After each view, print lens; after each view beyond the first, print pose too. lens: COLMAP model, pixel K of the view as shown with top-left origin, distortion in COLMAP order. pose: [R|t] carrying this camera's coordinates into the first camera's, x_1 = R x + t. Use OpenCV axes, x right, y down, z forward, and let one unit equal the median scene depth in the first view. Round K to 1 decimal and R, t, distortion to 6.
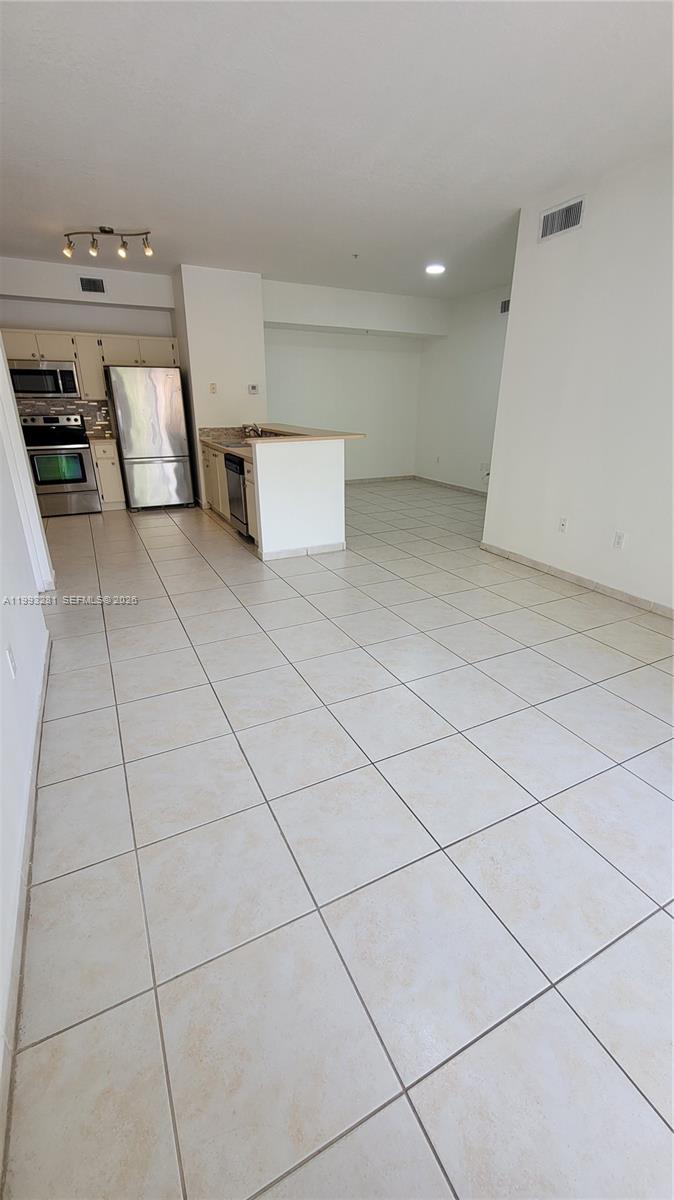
lens RADIAL K [[487.3, 0, 342.1], [0, 487.3, 591.4], [0, 0, 1]] dist [-0.000649, -0.000027]
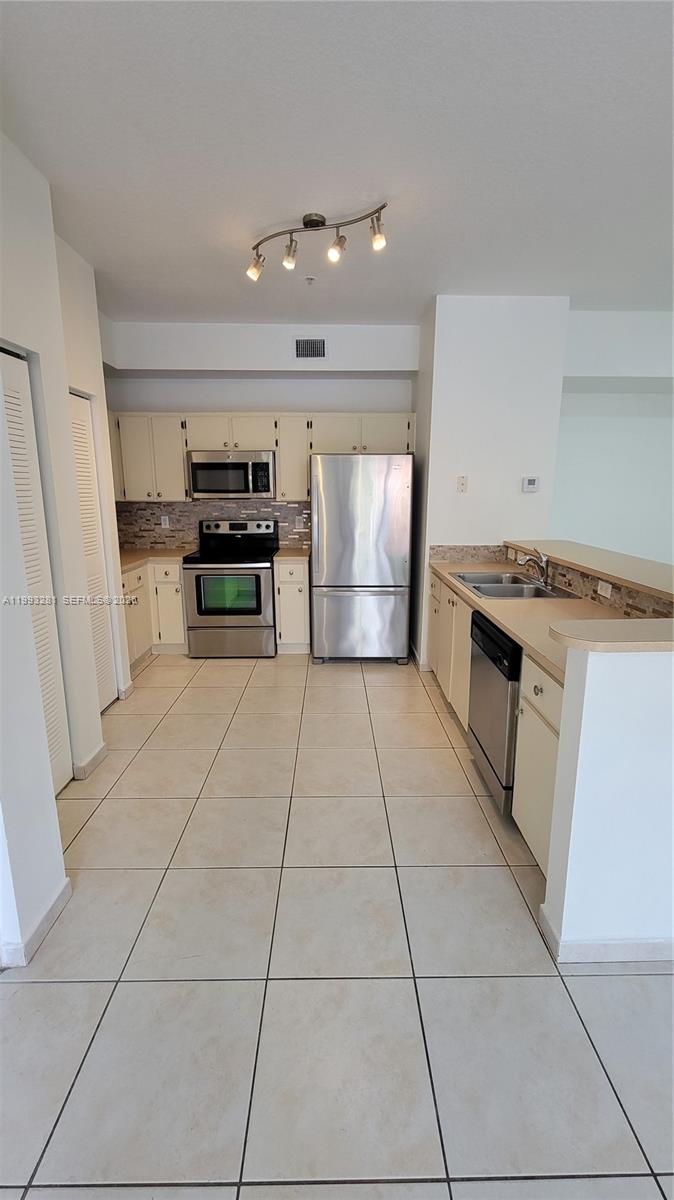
lens RADIAL K [[487.3, 0, 342.1], [0, 487.3, 591.4], [0, 0, 1]] dist [-0.000649, -0.000027]
pose [[0.898295, 0.084791, -0.431134, -0.126384], [-0.156818, 0.978452, -0.134309, -0.182000], [0.410456, 0.188259, 0.892236, 0.424856]]
